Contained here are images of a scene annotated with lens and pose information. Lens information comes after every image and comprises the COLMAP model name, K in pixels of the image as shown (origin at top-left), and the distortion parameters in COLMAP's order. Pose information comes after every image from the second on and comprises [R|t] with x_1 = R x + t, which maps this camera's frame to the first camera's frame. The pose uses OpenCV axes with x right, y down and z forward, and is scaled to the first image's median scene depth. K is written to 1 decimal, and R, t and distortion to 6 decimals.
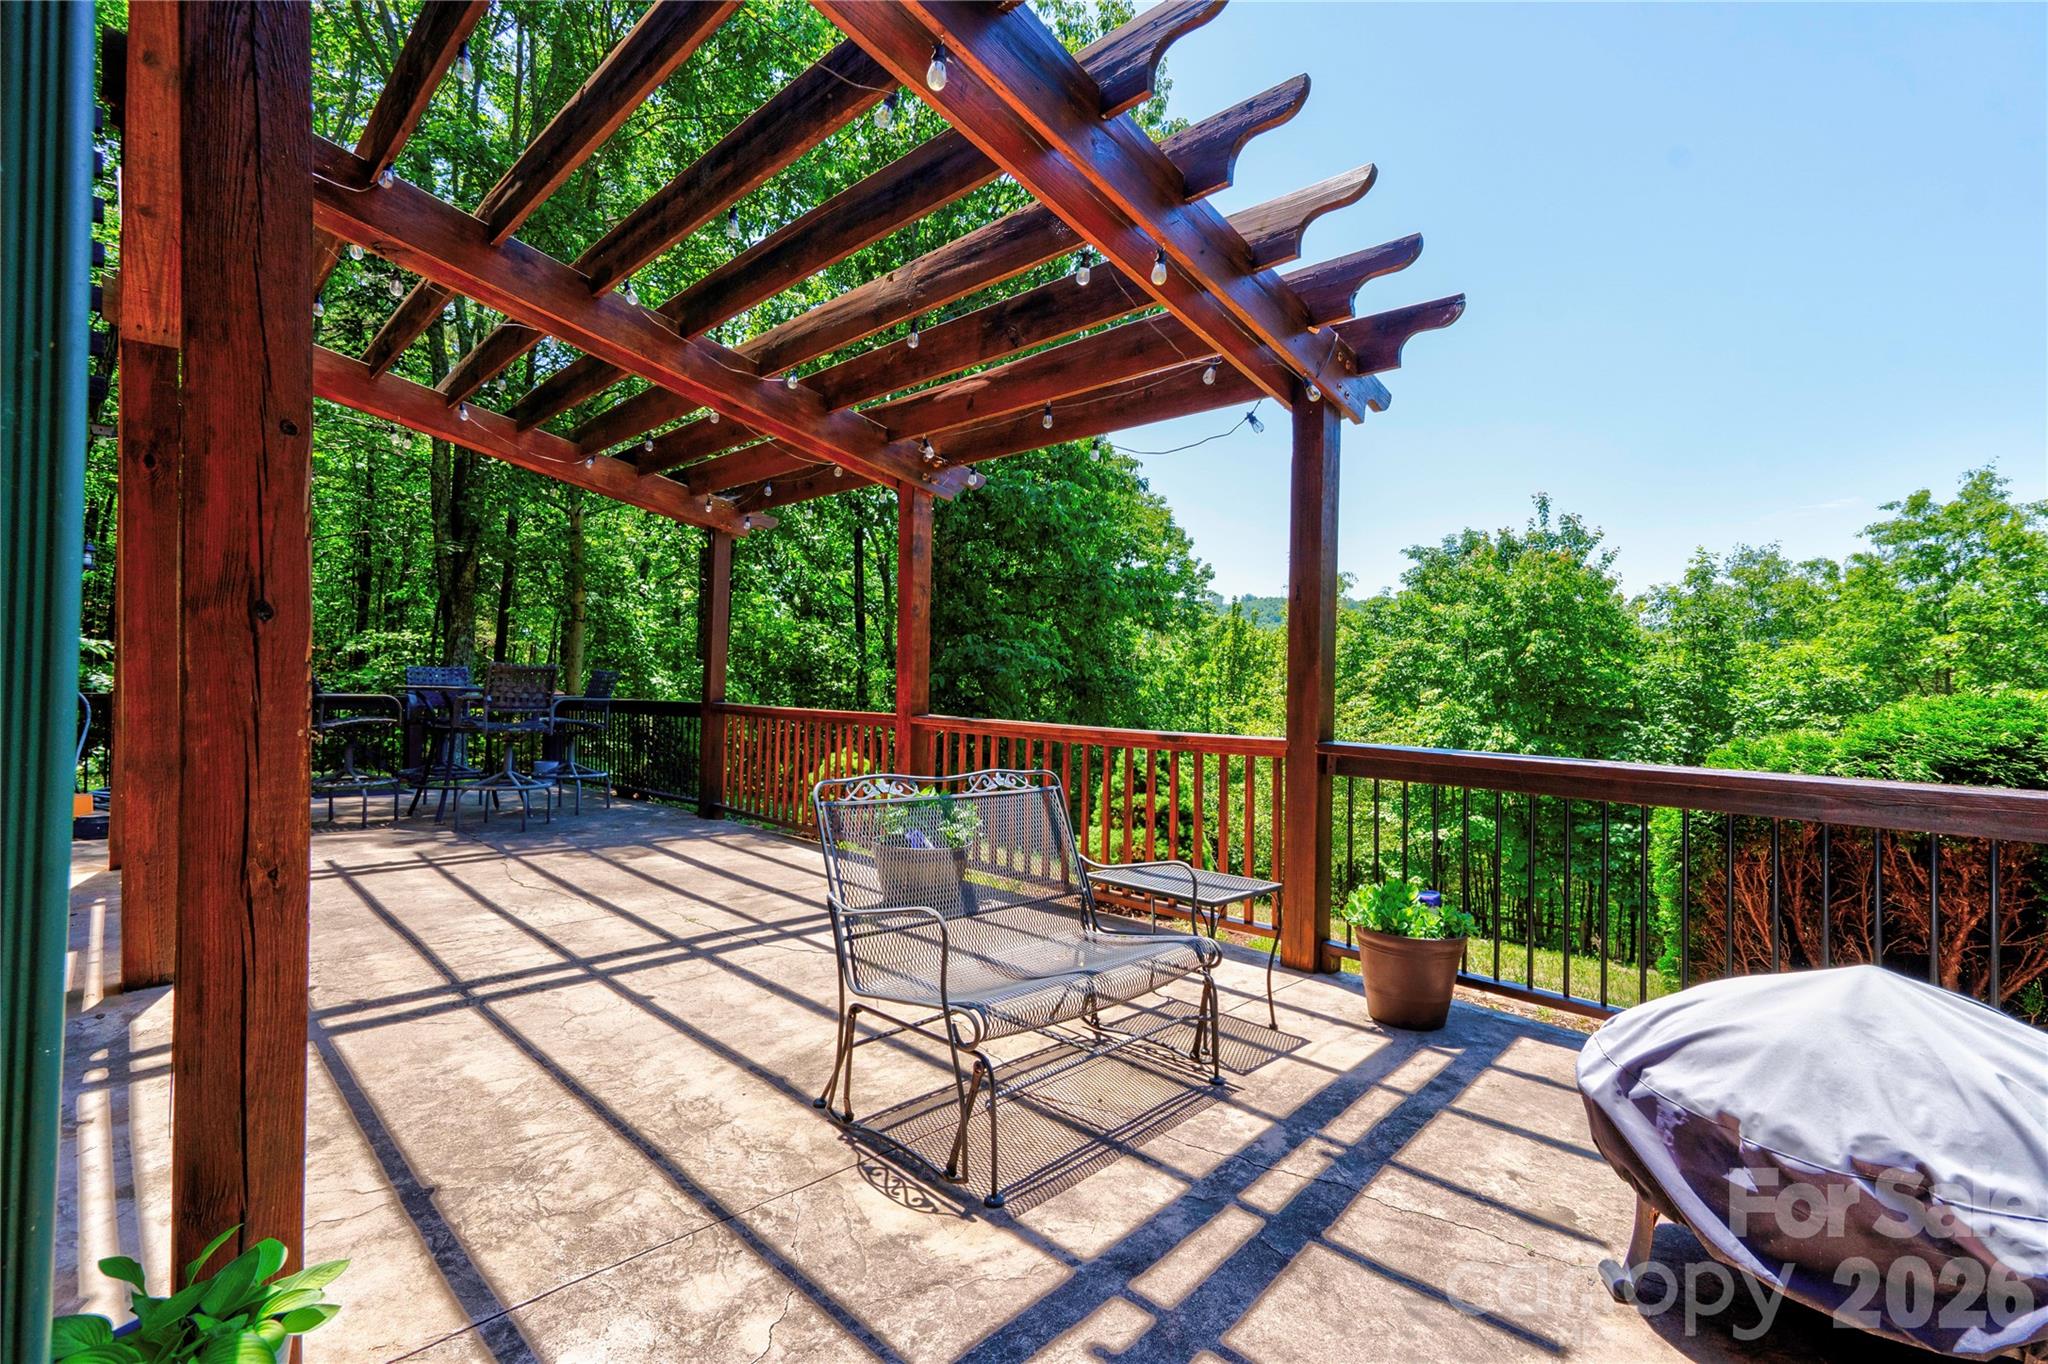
lens RADIAL K [[935.8, 0, 1021.2], [0, 935.8, 677.8], [0, 0, 1]] dist [-0.013320, 0.015405]
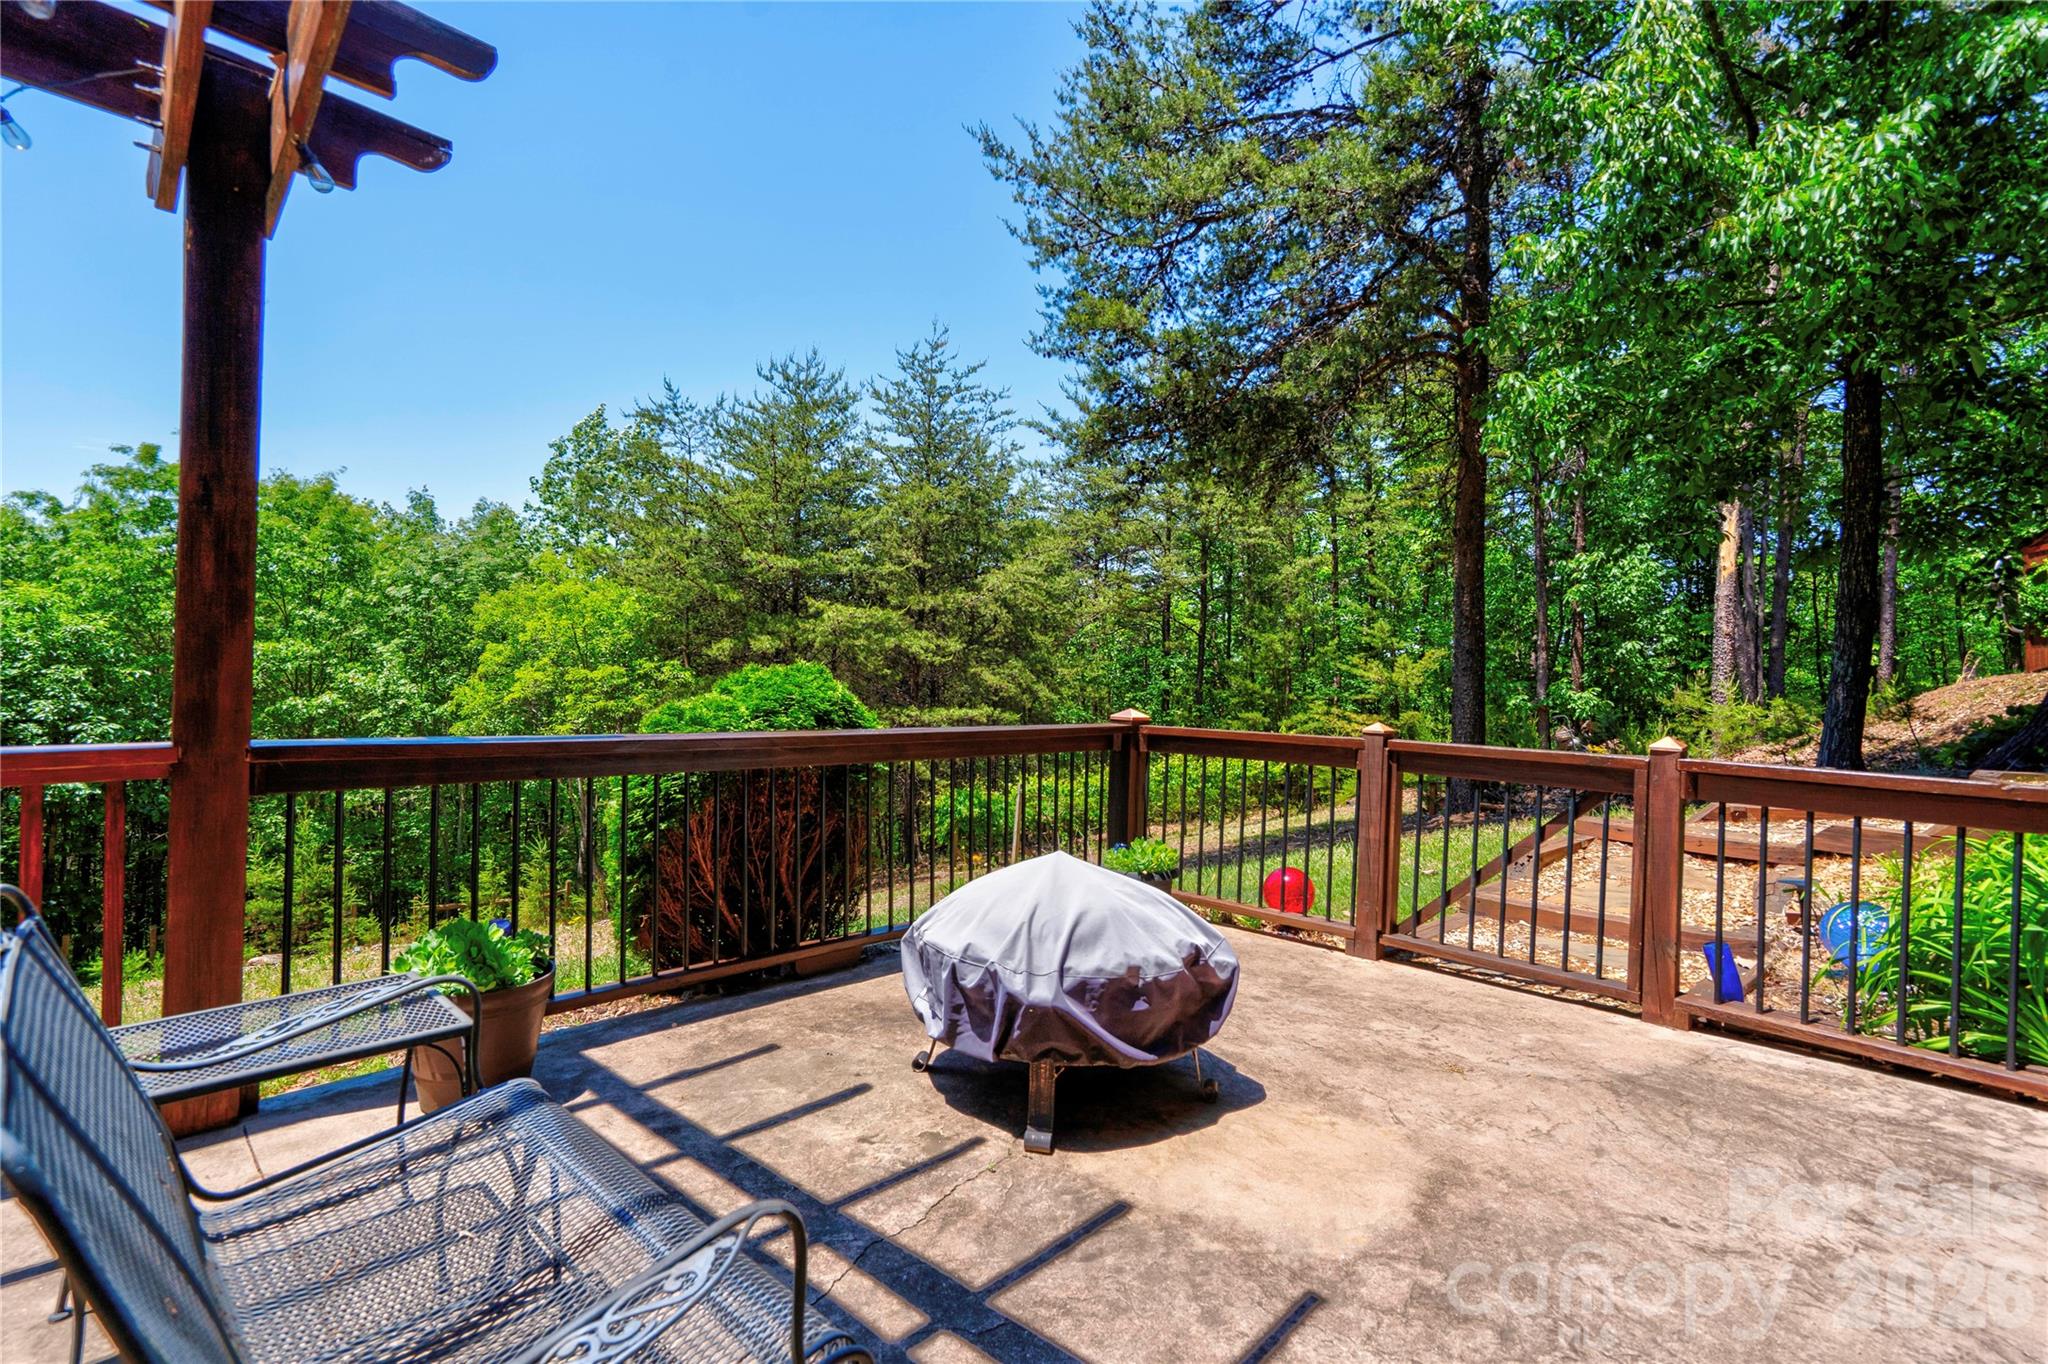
lens RADIAL K [[942.6, 0, 1008.6], [0, 942.6, 670.6], [0, 0, 1]] dist [-0.001806, 0.008346]
pose [[0.020730, -0.022126, 0.999540, -0.055669], [-0.025432, 0.999420, 0.022651, -0.001317], [-0.999462, -0.025890, 0.020156, 0.095296]]
